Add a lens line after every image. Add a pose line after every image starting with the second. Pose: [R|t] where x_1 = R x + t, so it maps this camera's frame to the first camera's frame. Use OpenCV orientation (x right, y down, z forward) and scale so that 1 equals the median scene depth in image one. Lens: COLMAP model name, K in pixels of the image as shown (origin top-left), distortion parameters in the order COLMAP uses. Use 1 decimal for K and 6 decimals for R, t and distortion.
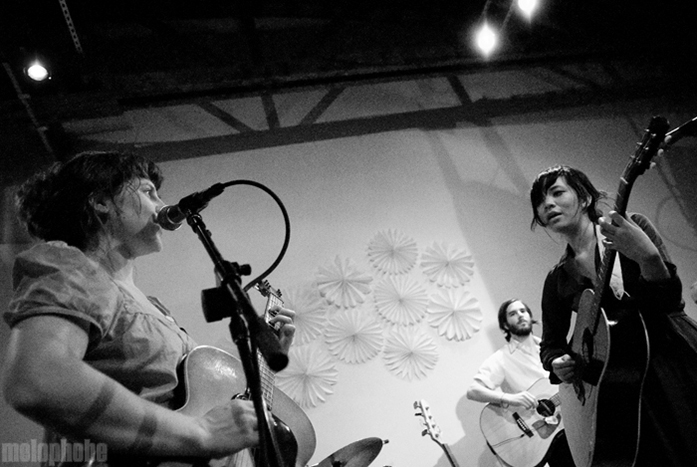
lens RADIAL K [[509.4, 0, 345.4], [0, 509.4, 234.3], [0, 0, 1]] dist [-0.043467, -0.007766]
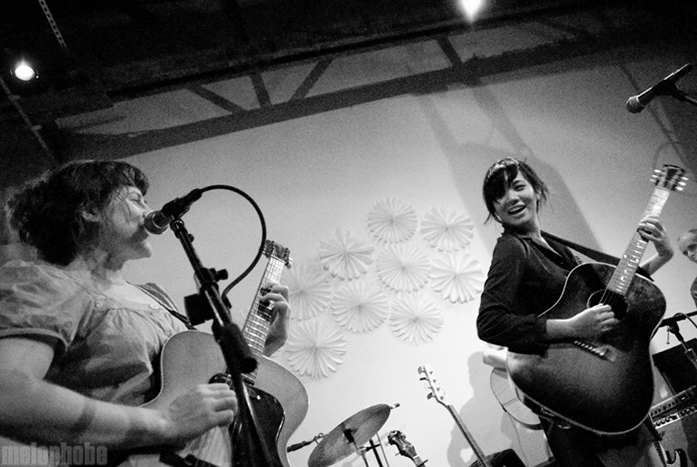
lens RADIAL K [[509.4, 0, 345.4], [0, 509.4, 234.3], [0, 0, 1]] dist [-0.043467, -0.007766]
pose [[0.996794, -0.078232, -0.016757, 0.016203], [0.079156, 0.994782, 0.064364, -0.011733], [0.011635, -0.065484, 0.997786, -0.012861]]
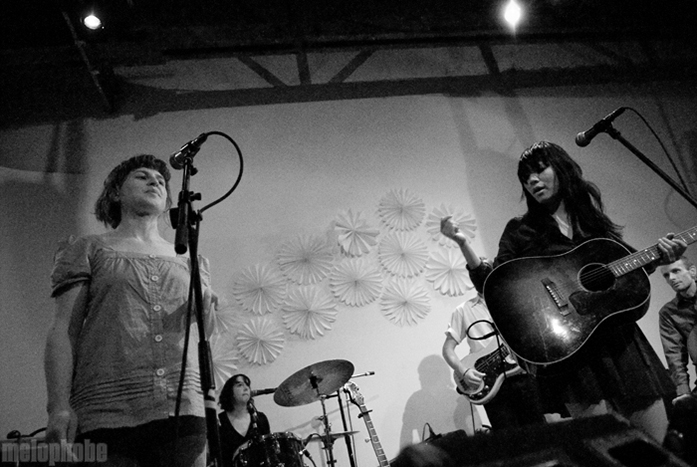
lens RADIAL K [[509.4, 0, 345.4], [0, 509.4, 234.3], [0, 0, 1]] dist [-0.043467, -0.007766]
pose [[0.992403, 0.094096, -0.079255, 0.069267], [-0.087009, 0.992262, 0.088577, 0.001297], [0.086976, -0.081008, 0.992911, -0.091024]]
